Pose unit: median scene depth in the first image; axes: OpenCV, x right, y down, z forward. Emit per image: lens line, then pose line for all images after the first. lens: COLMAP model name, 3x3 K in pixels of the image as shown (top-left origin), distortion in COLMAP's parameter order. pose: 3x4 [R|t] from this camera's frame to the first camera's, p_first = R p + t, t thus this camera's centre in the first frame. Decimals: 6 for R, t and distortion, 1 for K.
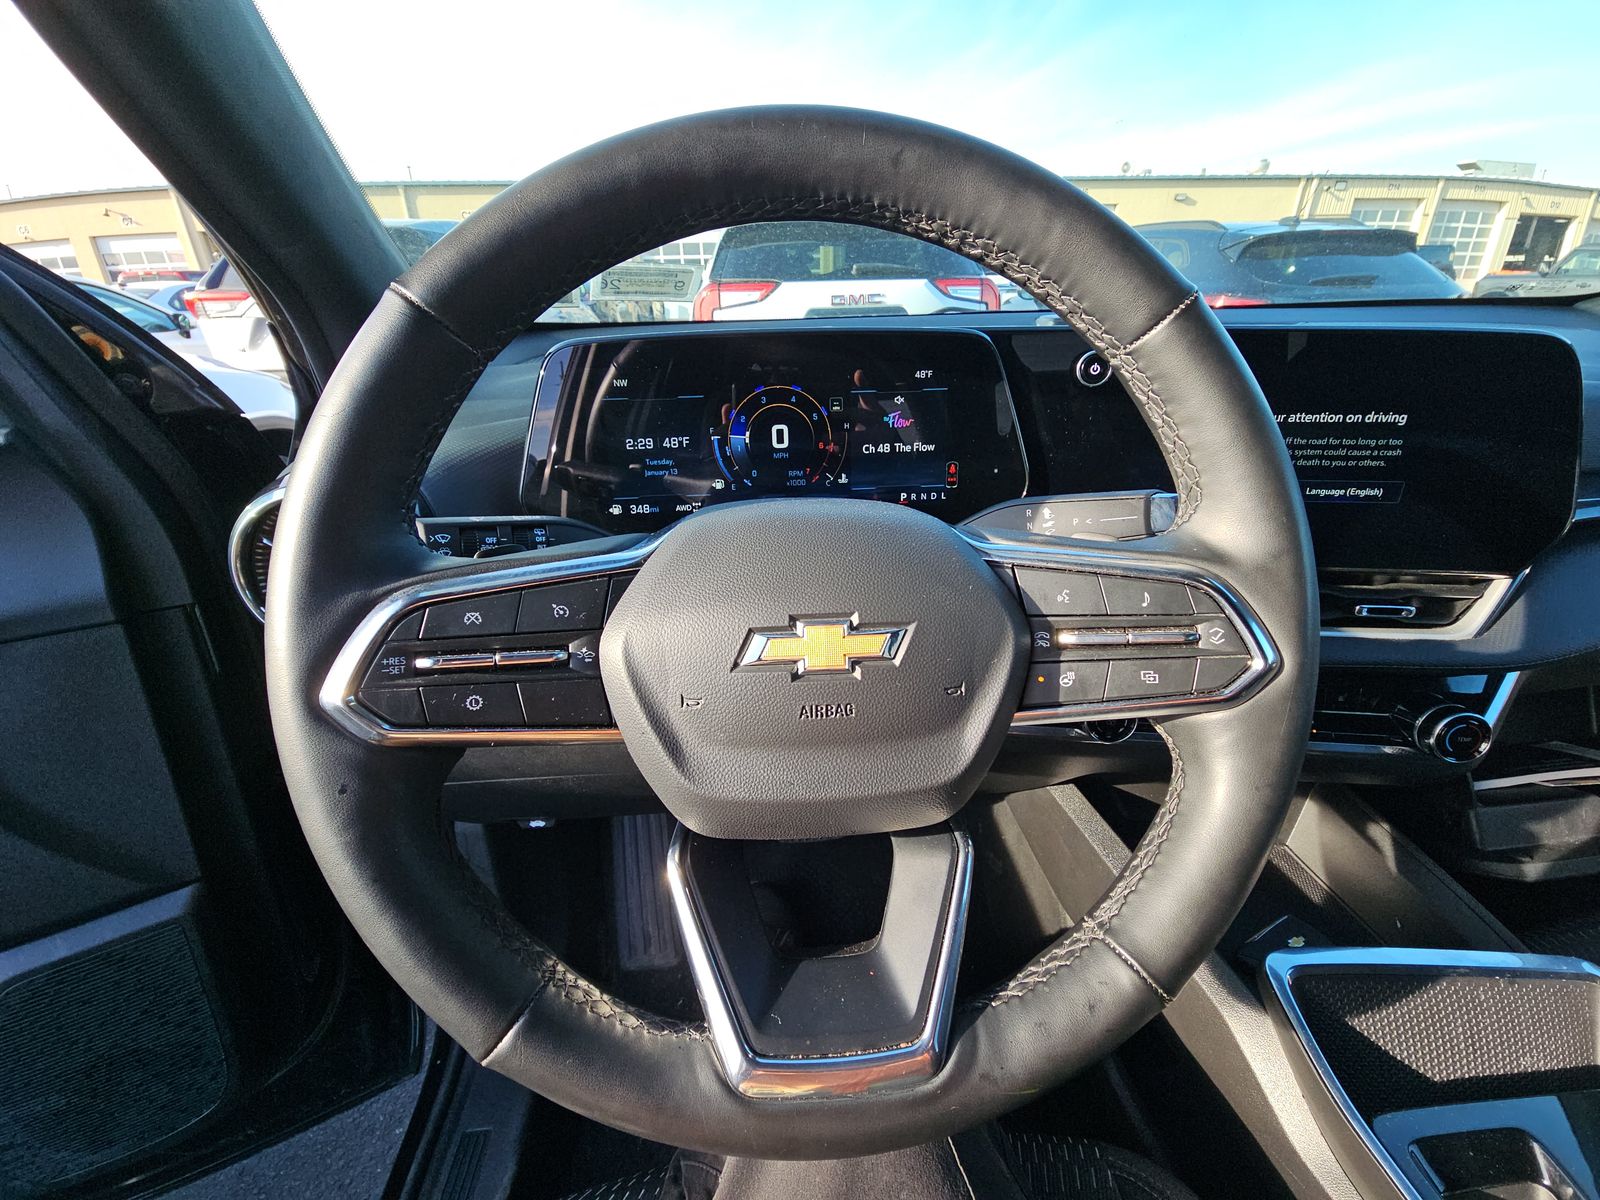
lens RADIAL K [[643.4, 0, 805.4], [0, 643.4, 599.8], [0, 0, 1]] dist [0.000024, -0.000414]
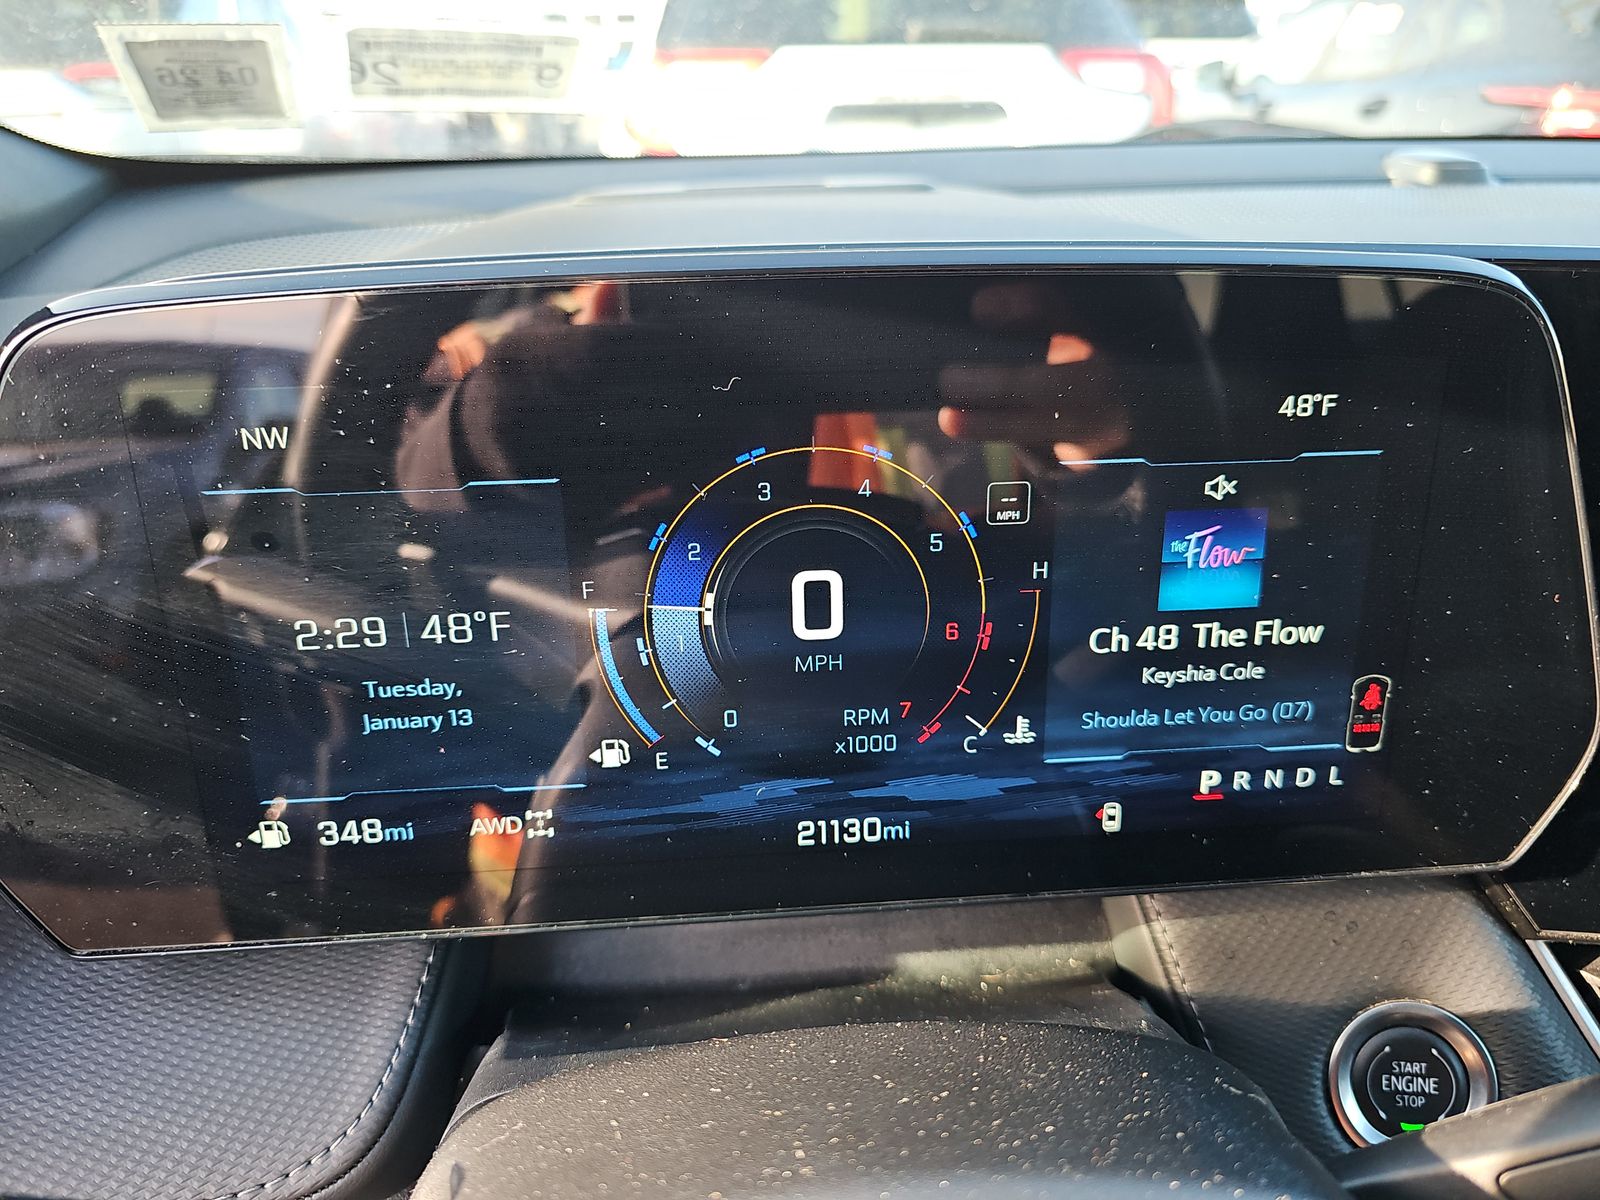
lens RADIAL K [[1121.9, 0, 806.0], [0, 1121.9, 598.4], [0, 0, 1]] dist [0.008481, -0.054079]
pose [[0.999865, 0.013397, -0.009506, -0.039196], [-0.013413, 0.999909, -0.001649, -0.253209], [0.009483, 0.001776, 0.999953, 0.473970]]
